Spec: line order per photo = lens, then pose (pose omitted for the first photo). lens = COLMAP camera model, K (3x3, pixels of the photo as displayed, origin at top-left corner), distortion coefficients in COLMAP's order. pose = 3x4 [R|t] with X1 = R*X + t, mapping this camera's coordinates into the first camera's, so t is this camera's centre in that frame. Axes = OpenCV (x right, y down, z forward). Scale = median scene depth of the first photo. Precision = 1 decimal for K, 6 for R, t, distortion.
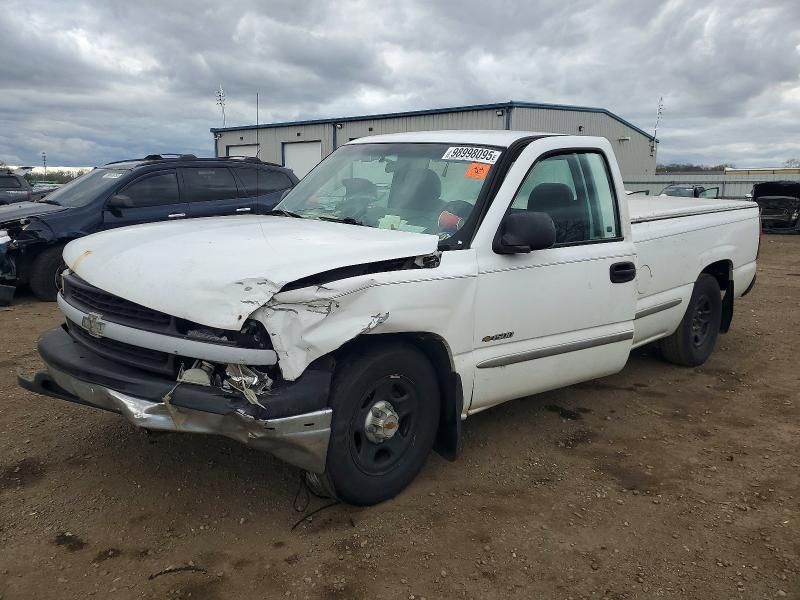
lens RADIAL K [[621.1, 0, 397.3], [0, 621.1, 298.1], [0, 0, 1]] dist [0.029464, -0.013992]
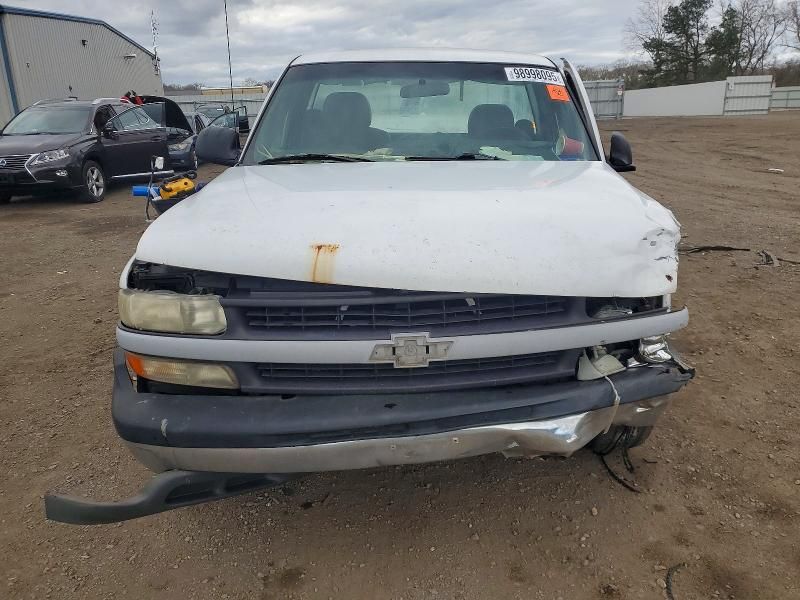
lens RADIAL K [[621.1, 0, 398.1], [0, 621.1, 301.4], [0, 0, 1]] dist [0.029464, -0.013992]
pose [[0.703753, -0.244836, 0.666923, -0.918281], [0.160825, 0.969274, 0.186127, -0.130753], [-0.692002, -0.023730, 0.721505, 0.542656]]
